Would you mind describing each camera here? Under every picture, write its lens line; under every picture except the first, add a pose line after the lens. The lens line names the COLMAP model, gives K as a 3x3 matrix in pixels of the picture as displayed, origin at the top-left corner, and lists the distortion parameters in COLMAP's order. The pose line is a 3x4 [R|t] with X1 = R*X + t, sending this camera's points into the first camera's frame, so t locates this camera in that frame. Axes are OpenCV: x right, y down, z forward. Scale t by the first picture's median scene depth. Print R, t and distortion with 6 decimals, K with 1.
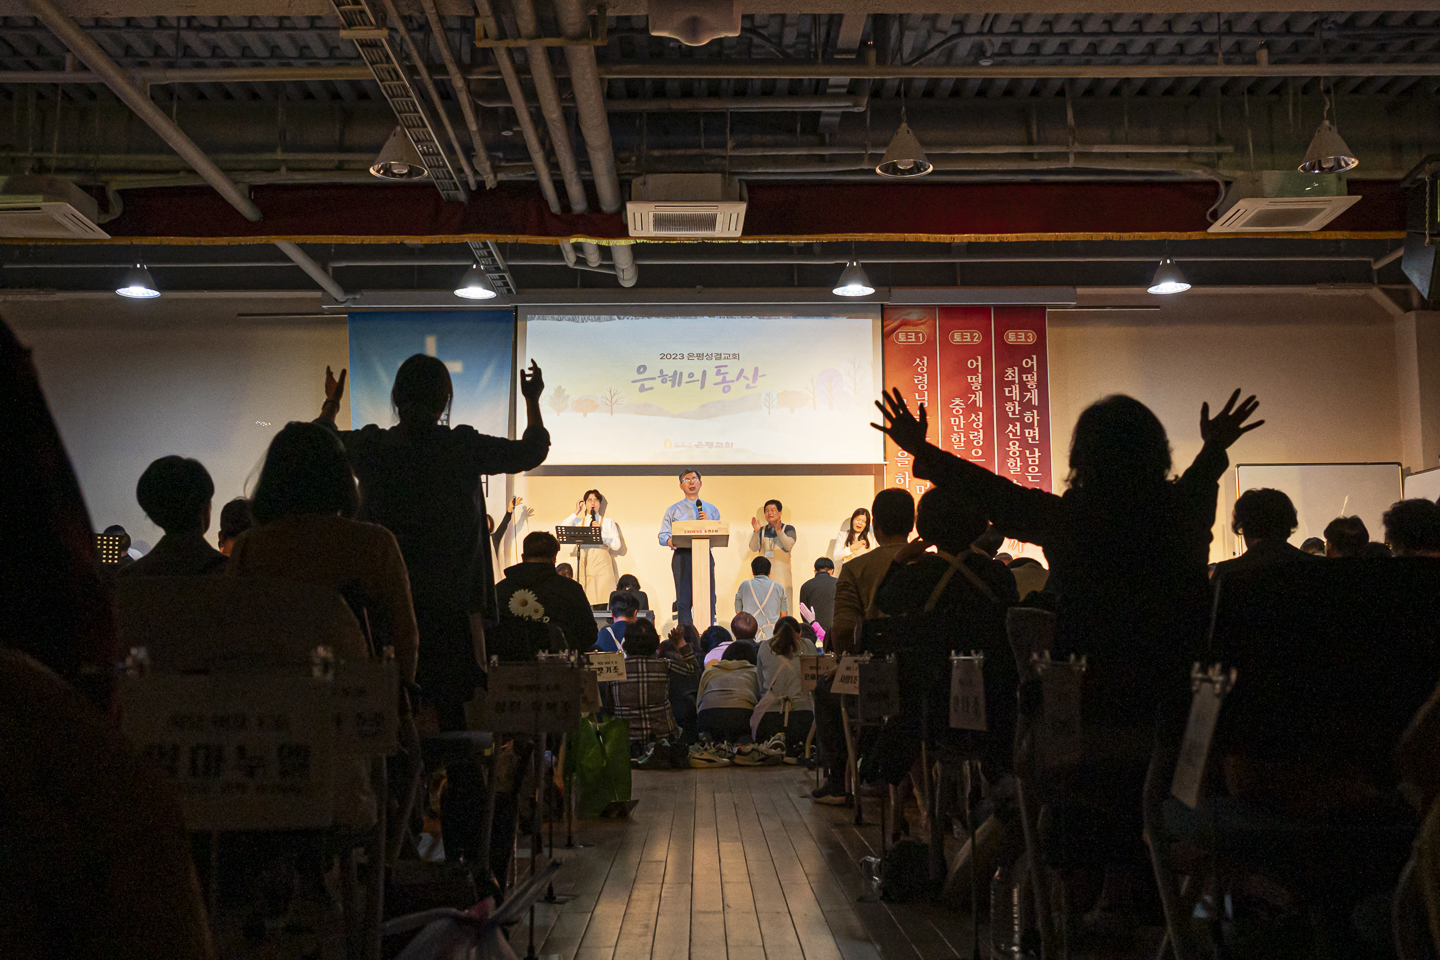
lens RADIAL K [[1464.2, 0, 720.0], [0, 1464.2, 479.3], [0, 0, 1]] dist [-0.019026, 0.000000]
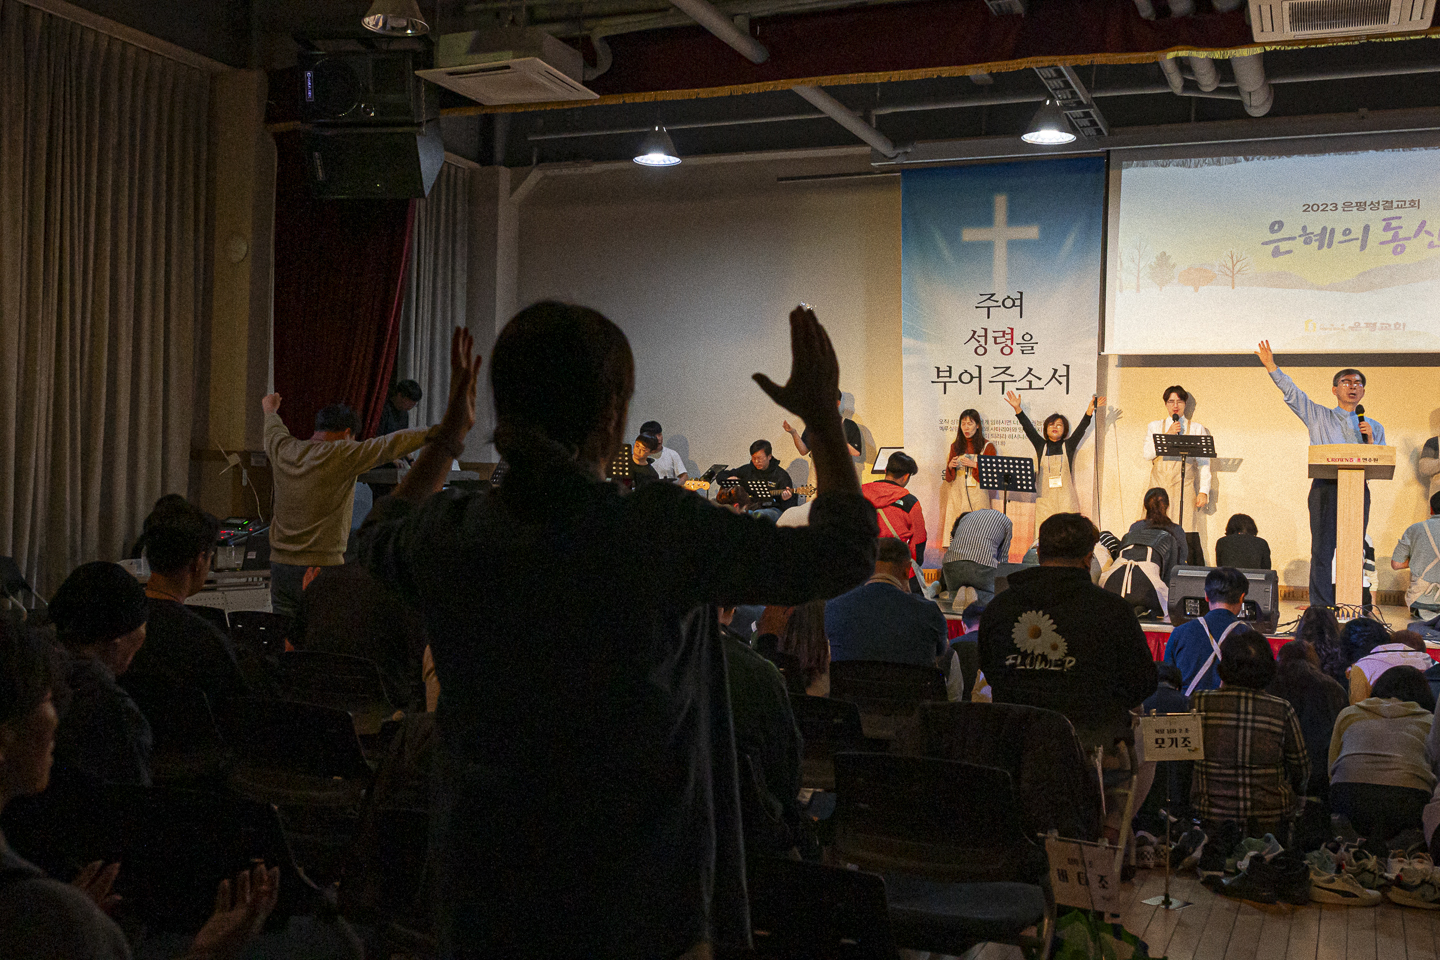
lens RADIAL K [[1464.2, 0, 717.4], [0, 1464.2, 476.7], [0, 0, 1]] dist [-0.019026, 0.000000]
pose [[0.909296, 0.033401, -0.414808, 0.000811], [0.008353, 0.995108, 0.098436, -0.026673], [0.416067, -0.092972, 0.904569, 0.215957]]
